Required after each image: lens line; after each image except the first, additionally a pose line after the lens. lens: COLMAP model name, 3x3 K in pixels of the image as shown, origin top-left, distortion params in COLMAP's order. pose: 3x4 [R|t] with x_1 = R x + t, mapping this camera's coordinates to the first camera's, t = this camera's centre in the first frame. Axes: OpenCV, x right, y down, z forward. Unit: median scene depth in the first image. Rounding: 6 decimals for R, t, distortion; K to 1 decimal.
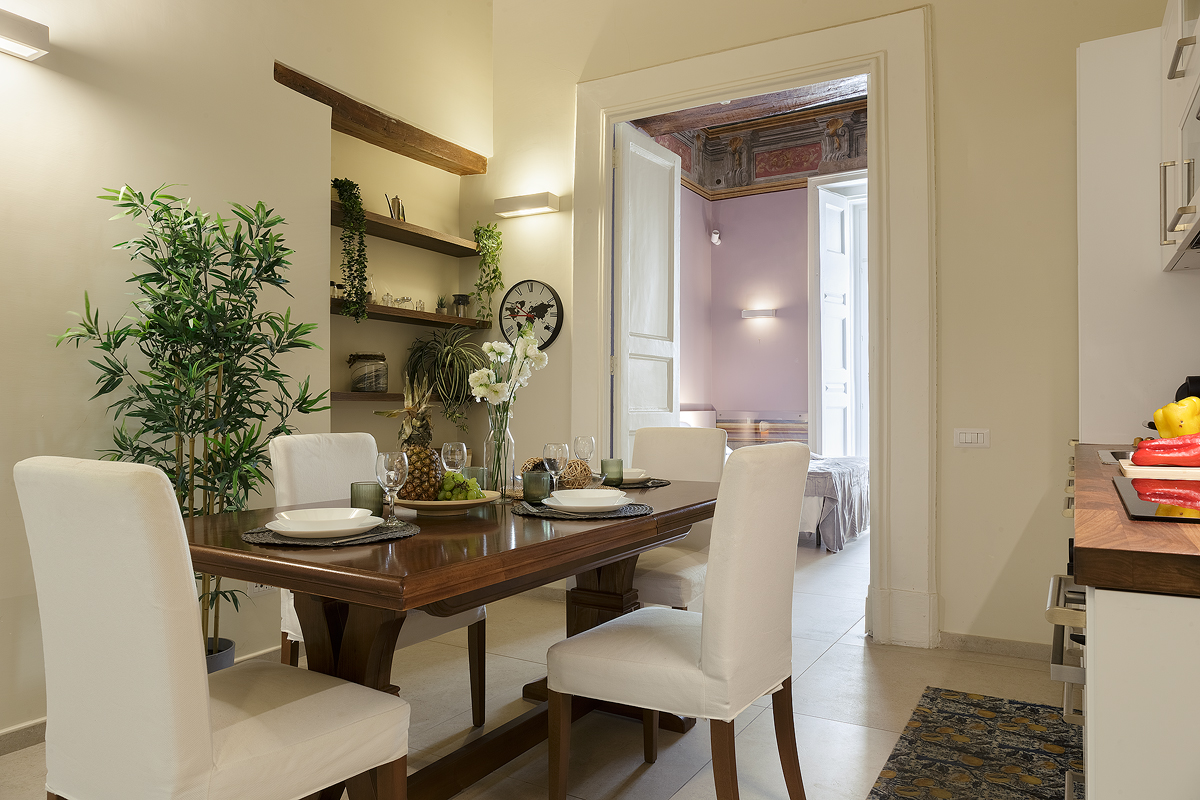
lens RADIAL K [[813.3, 0, 602.5], [0, 813.3, 412.5], [0, 0, 1]] dist [-0.013412, -0.001829]
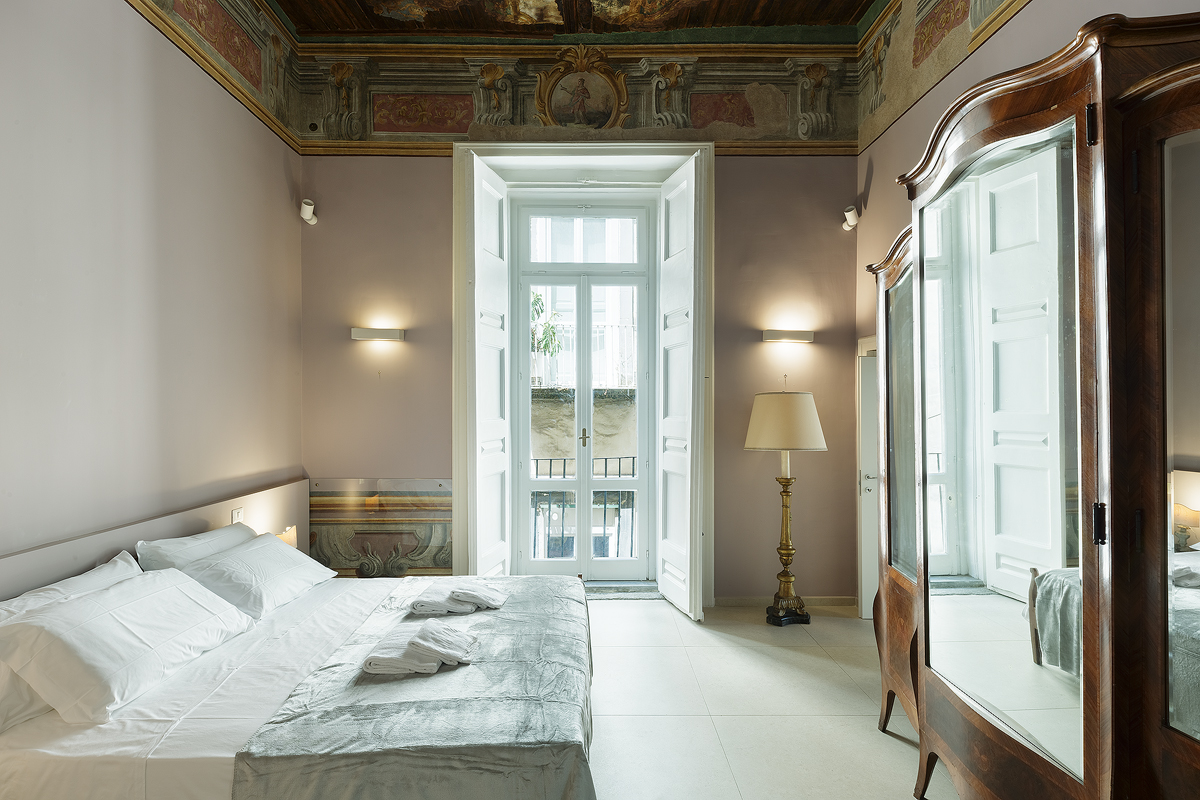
lens RADIAL K [[626.3, 0, 597.2], [0, 626.3, 405.5], [0, 0, 1]] dist [0.025168, -0.001352]
pose [[0.856383, 0.005380, 0.516313, 0.079888], [-0.001694, 0.999970, -0.007611, -0.059744], [-0.516338, 0.005643, 0.856366, 0.465529]]
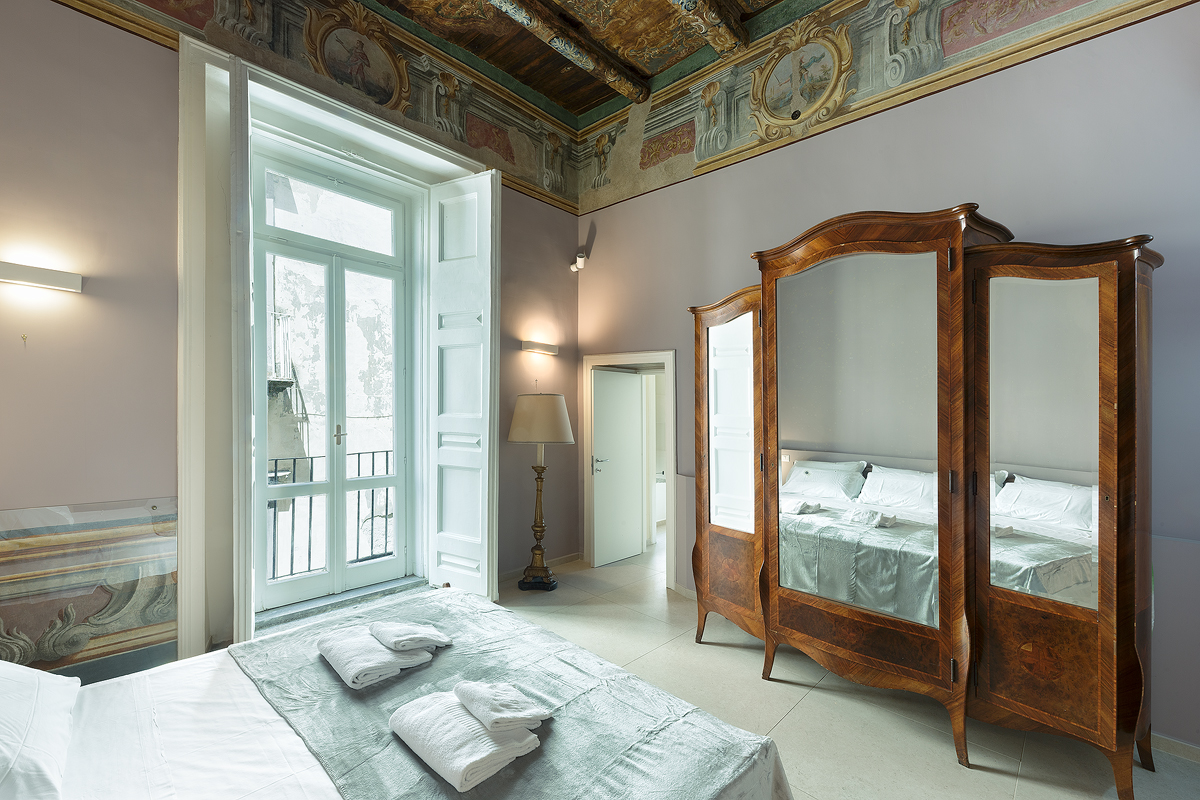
lens RADIAL K [[502.3, 0, 595.2], [0, 502.3, 407.8], [0, 0, 1]] dist [0.009161, -0.002118]
pose [[0.219458, 0.011960, 0.975549, 0.006921], [-0.022703, 0.999717, -0.007149, -0.059514], [-0.975358, -0.020579, 0.219668, 0.658058]]
